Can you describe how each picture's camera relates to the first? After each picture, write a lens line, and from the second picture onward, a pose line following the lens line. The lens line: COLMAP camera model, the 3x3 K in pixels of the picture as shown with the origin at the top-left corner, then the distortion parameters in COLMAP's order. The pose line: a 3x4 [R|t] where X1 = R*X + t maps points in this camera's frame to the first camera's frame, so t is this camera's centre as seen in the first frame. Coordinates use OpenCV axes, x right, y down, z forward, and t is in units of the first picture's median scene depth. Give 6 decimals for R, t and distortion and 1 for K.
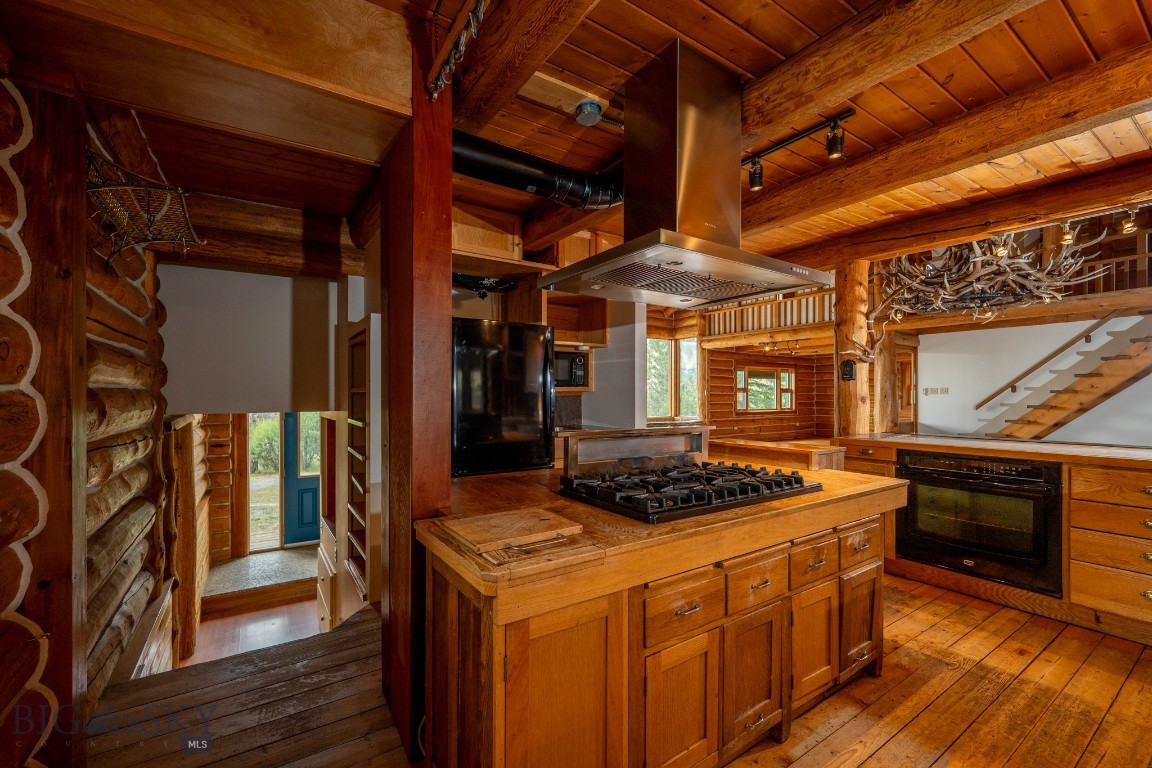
lens RADIAL K [[467.6, 0, 572.8], [0, 467.6, 391.4], [0, 0, 1]] dist [-0.001077, 0.000180]
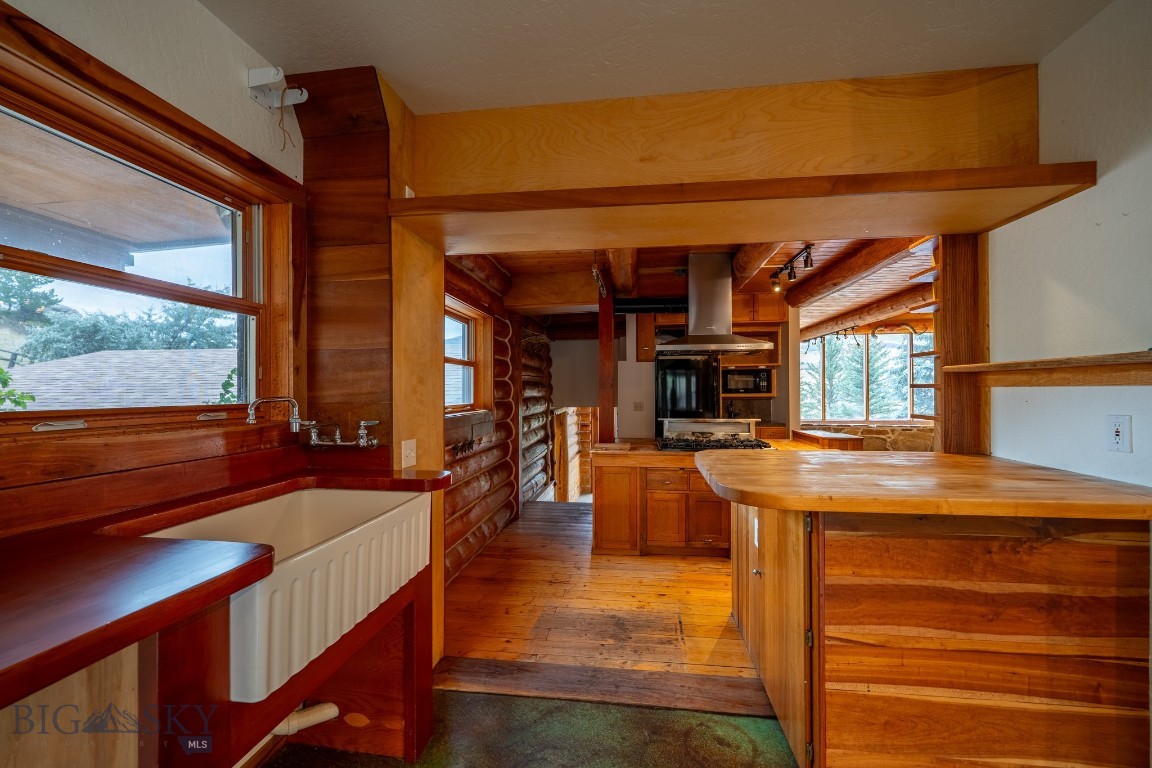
lens RADIAL K [[467.6, 0, 577.7], [0, 467.6, 389.1], [0, 0, 1]] dist [-0.001077, 0.000180]
pose [[0.749645, -0.005901, -0.661814, 0.937207], [0.007462, 0.999972, -0.000463, -0.046237], [0.661798, -0.004591, 0.749668, -0.791253]]
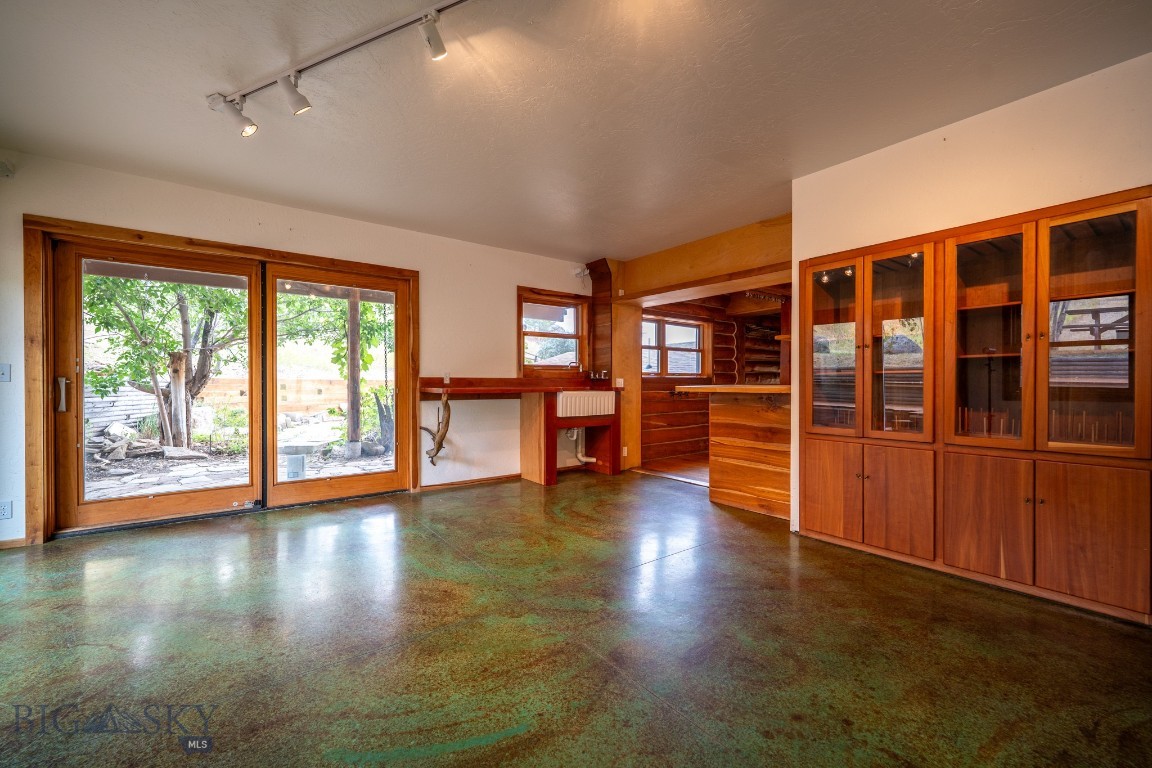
lens RADIAL K [[467.6, 0, 580.9], [0, 467.6, 384.8], [0, 0, 1]] dist [-0.001077, 0.000180]
pose [[0.061267, 0.005242, -0.998108, 2.989110], [0.007936, 0.999952, 0.005739, 0.088627], [0.998090, -0.008272, 0.061222, -0.690508]]
